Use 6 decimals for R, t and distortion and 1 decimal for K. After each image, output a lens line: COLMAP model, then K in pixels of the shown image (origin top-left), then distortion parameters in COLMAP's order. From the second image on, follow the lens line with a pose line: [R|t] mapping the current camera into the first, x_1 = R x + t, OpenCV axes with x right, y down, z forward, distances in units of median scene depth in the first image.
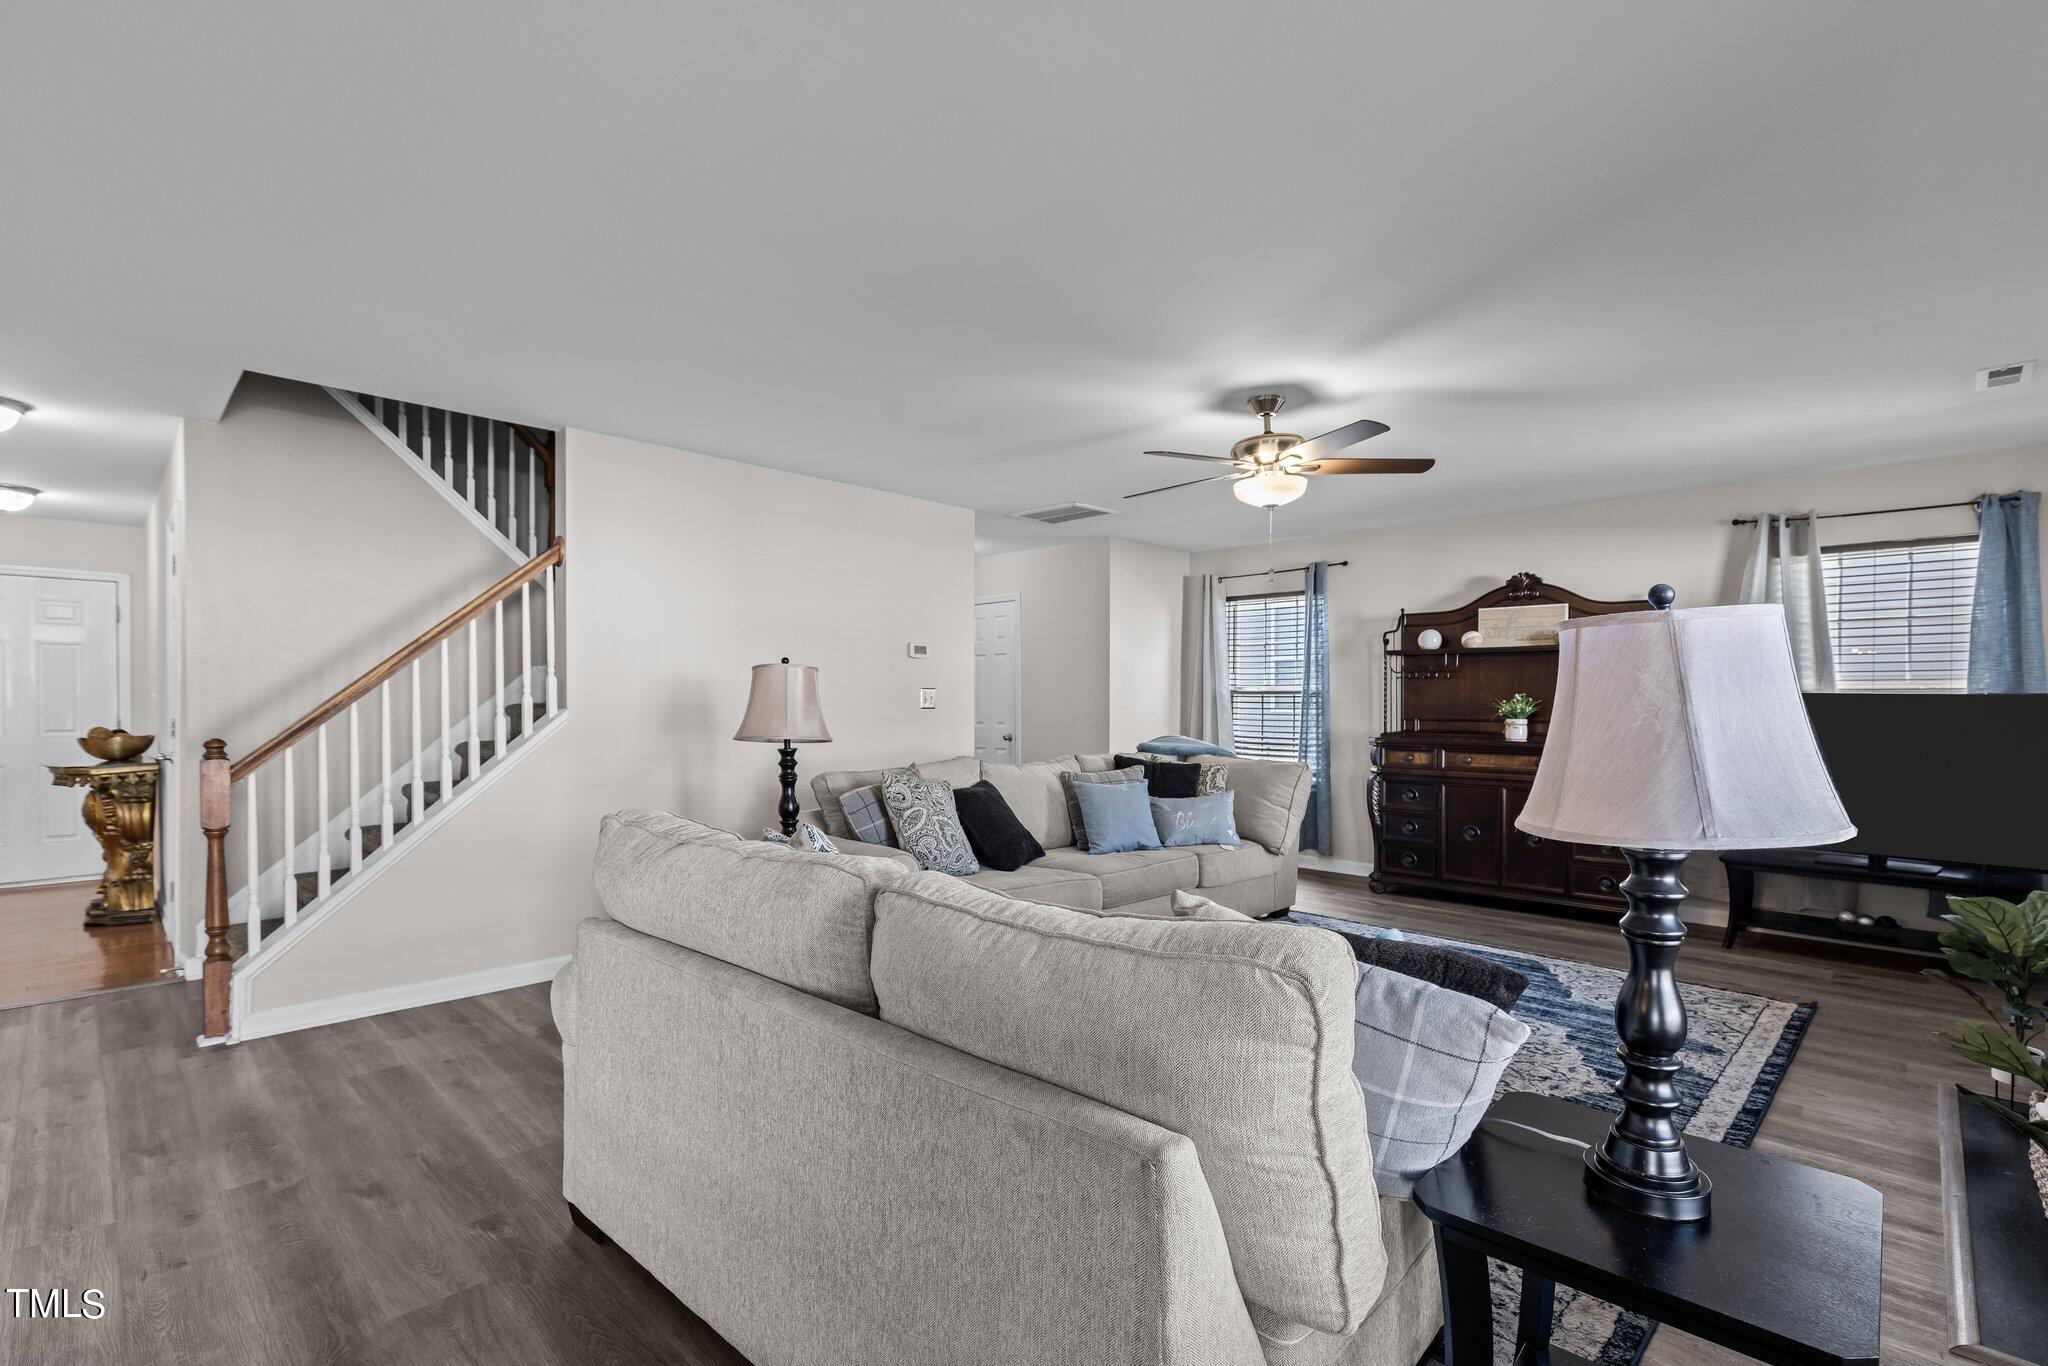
lens RADIAL K [[937.3, 0, 1026.9], [0, 937.3, 691.5], [0, 0, 1]] dist [0.000145, -0.000409]
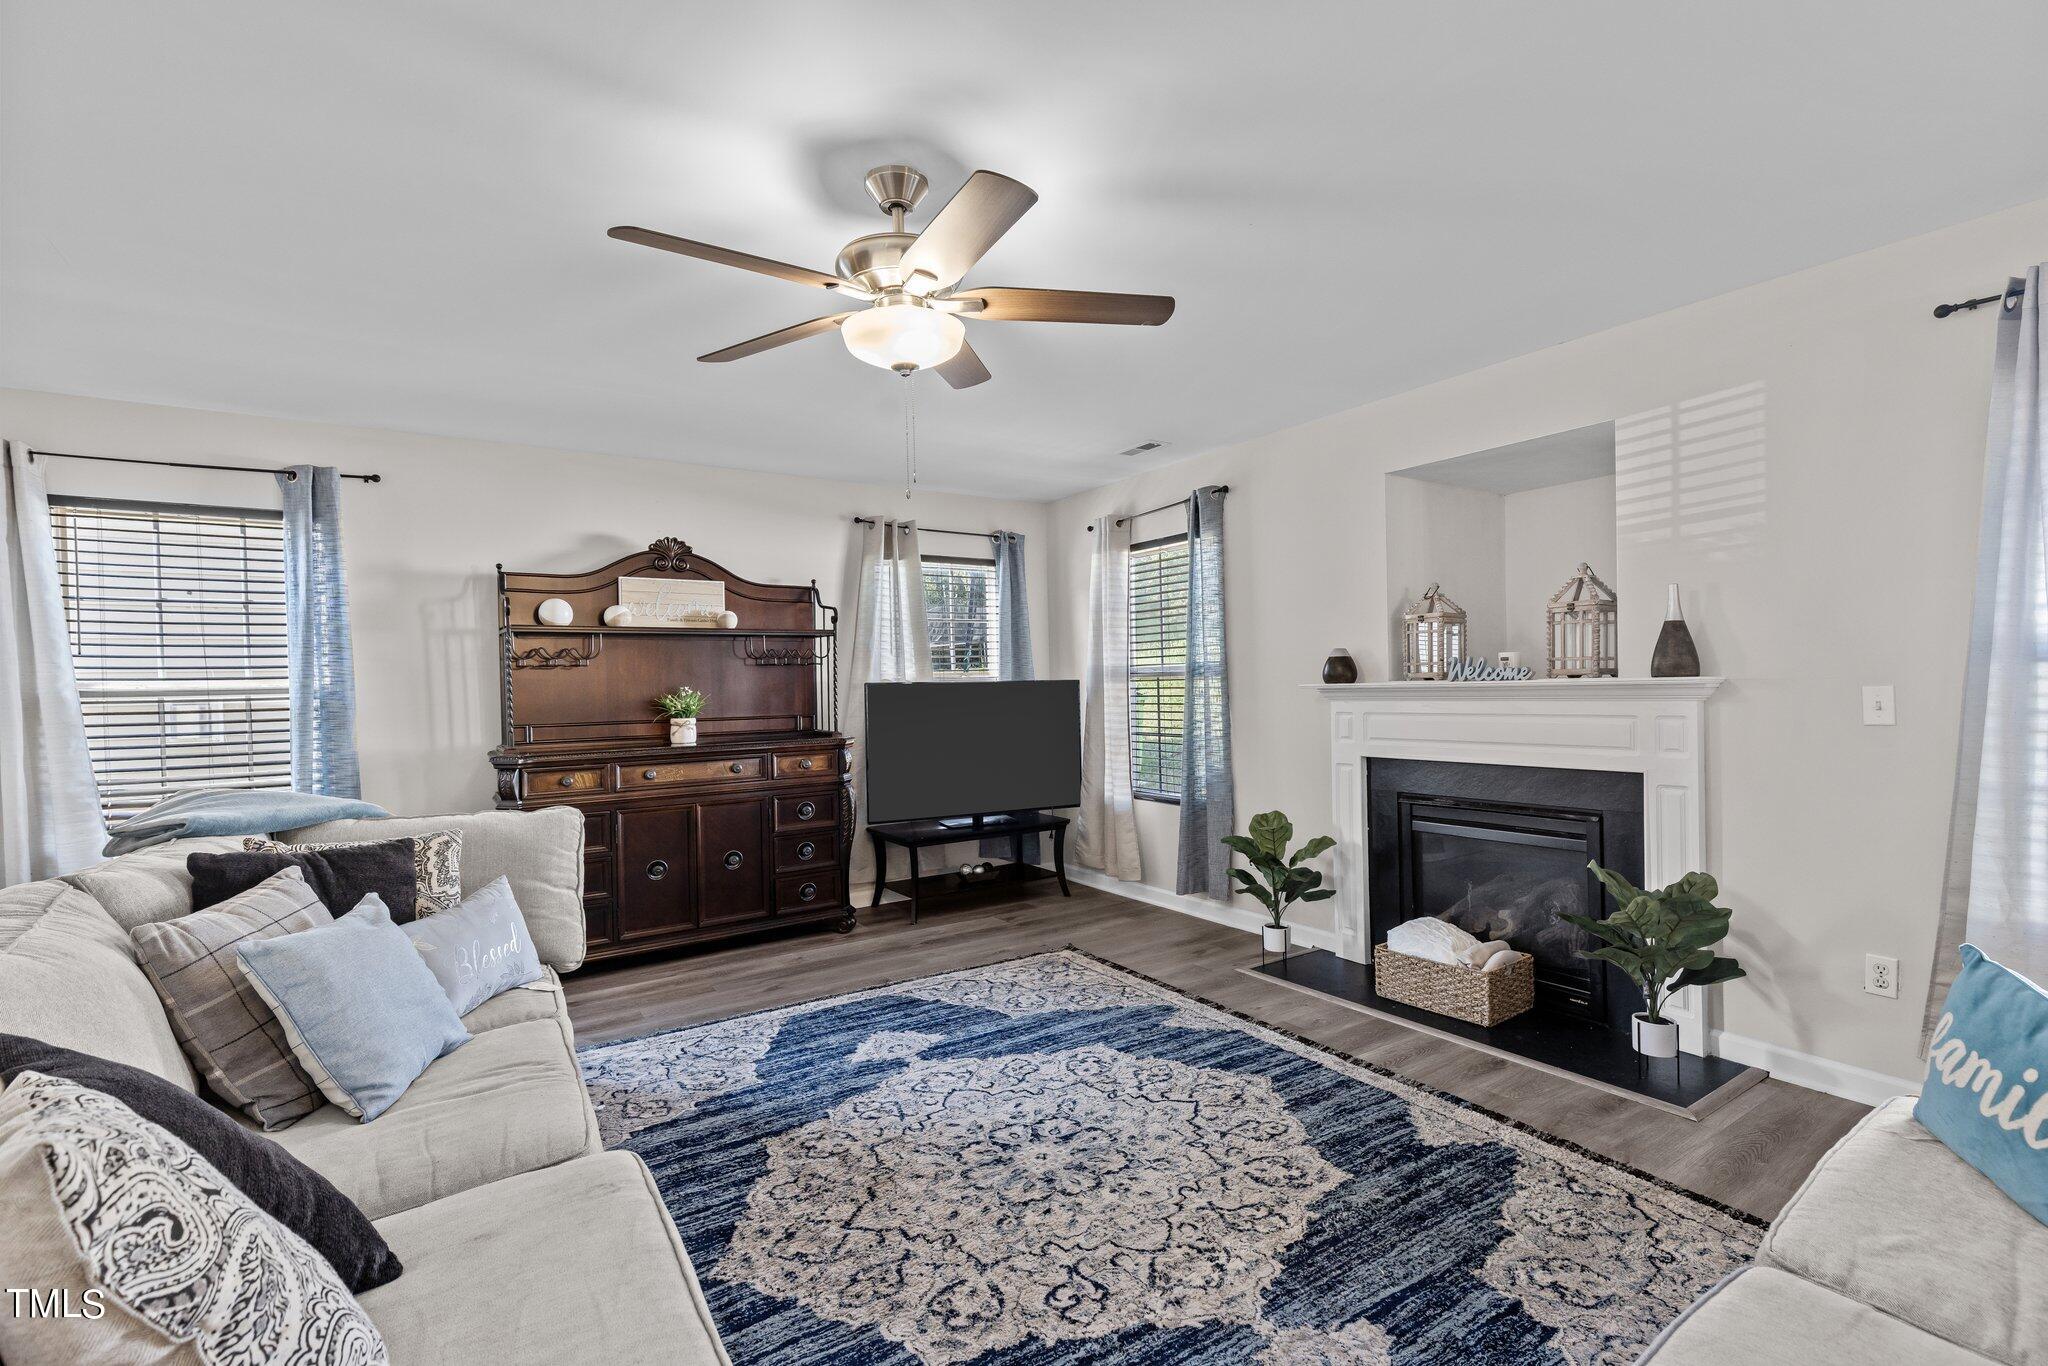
lens RADIAL K [[925.5, 0, 1035.4], [0, 925.5, 690.0], [0, 0, 1]] dist [0.003539, -0.000640]
pose [[0.199472, -0.015903, 0.979775, -0.258205], [0.012221, 0.999831, 0.013741, -0.002512], [-0.979827, 0.009233, 0.199632, 0.697101]]
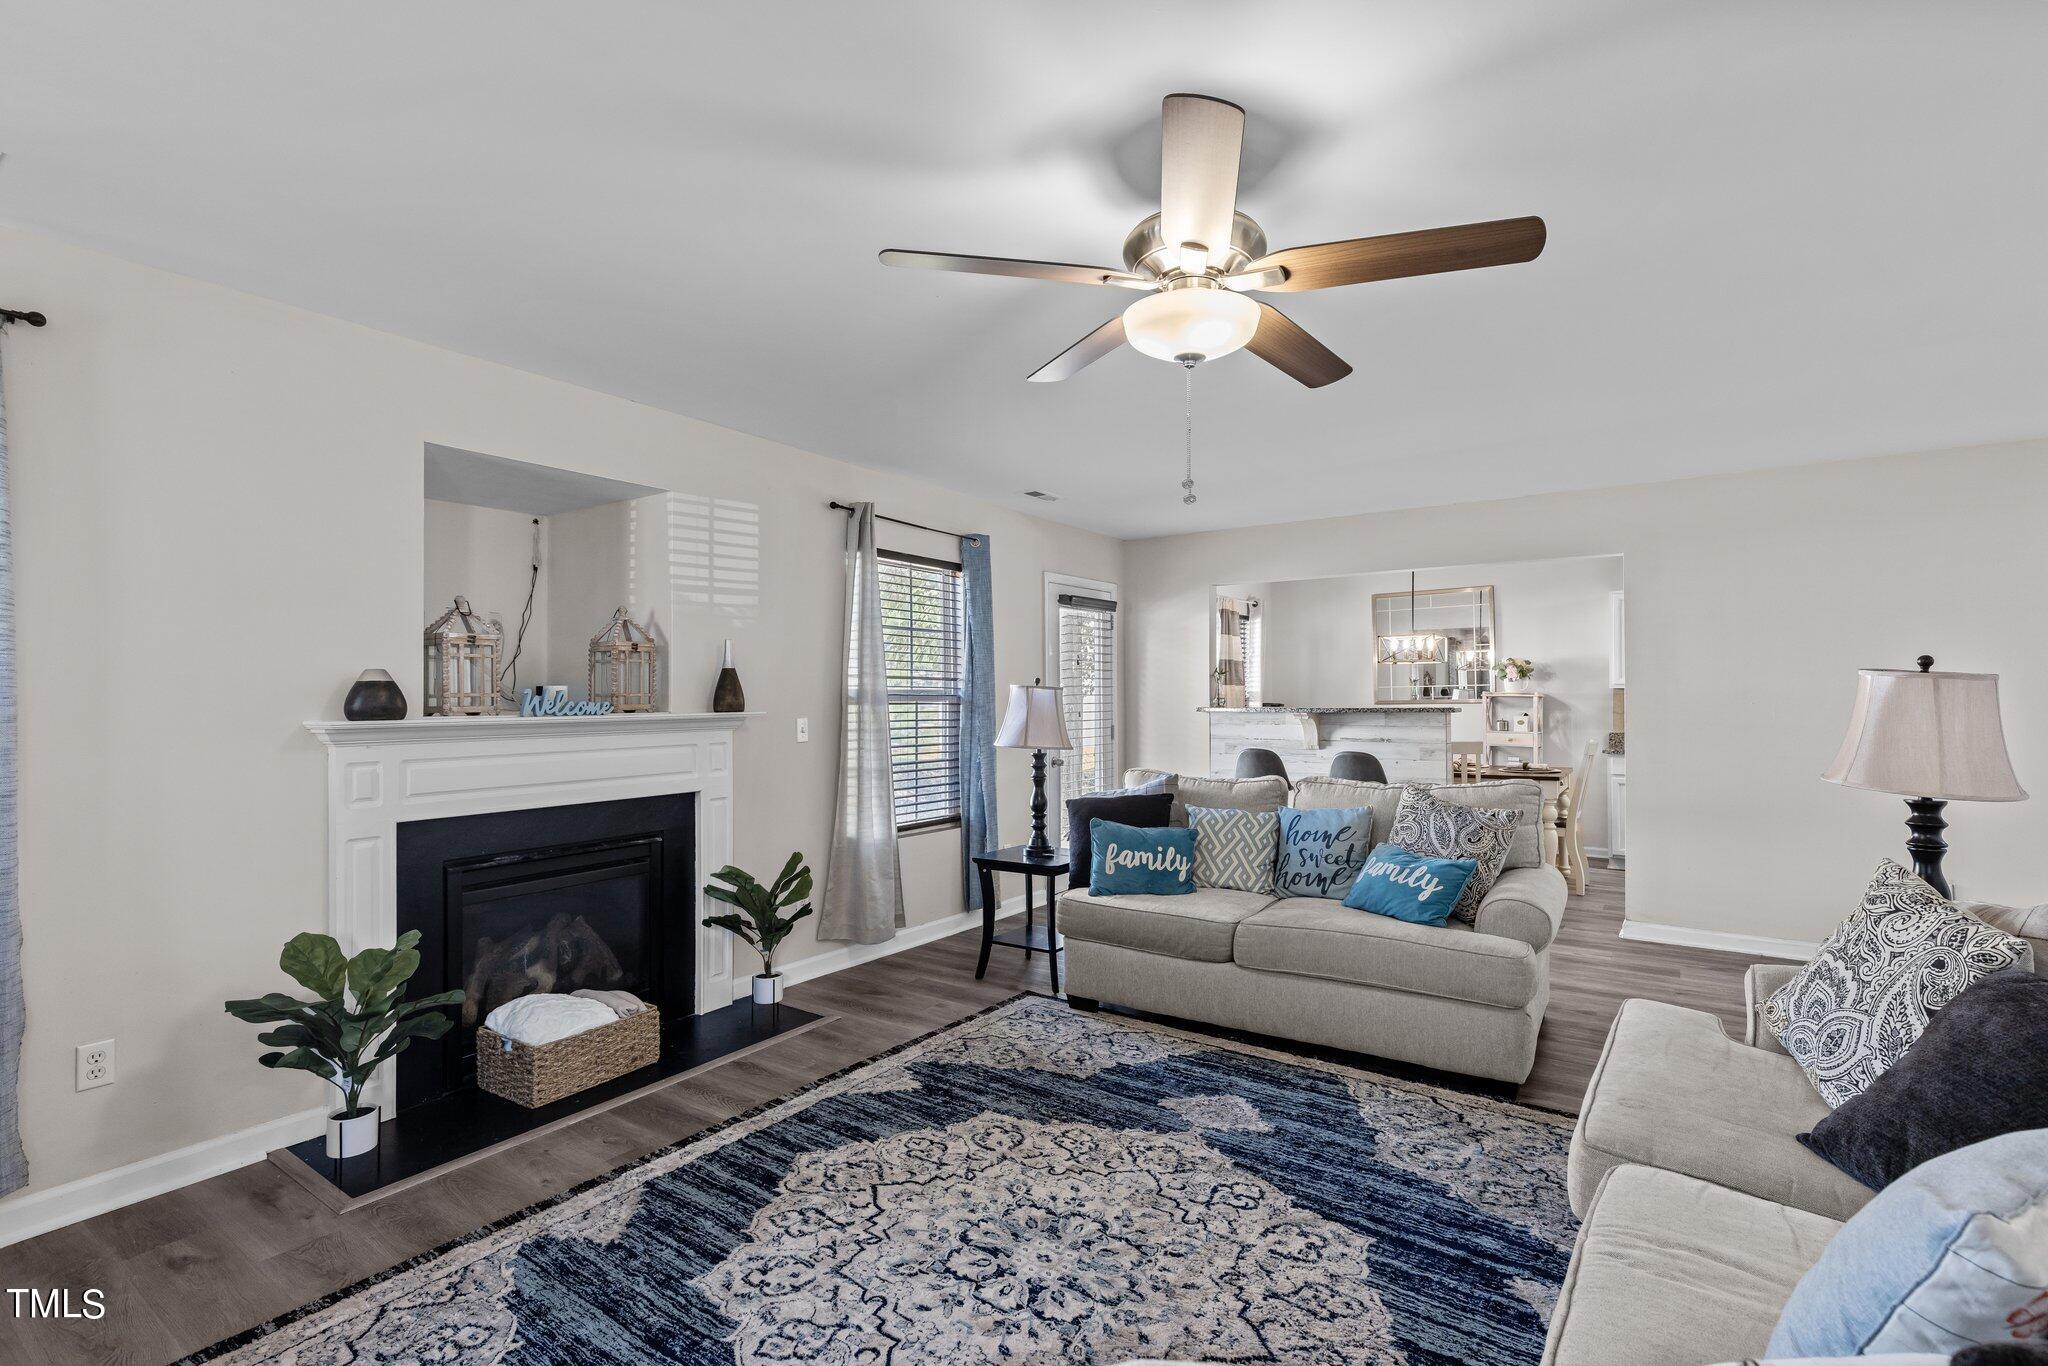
lens RADIAL K [[939.9, 0, 1028.6], [0, 939.9, 678.6], [0, 0, 1]] dist [0.007233, -0.000067]
pose [[-0.986062, -0.005299, -0.166294, 0.374305], [-0.000486, 0.999580, -0.028967, -0.003218], [0.166378, -0.028483, -0.985651, 1.299345]]
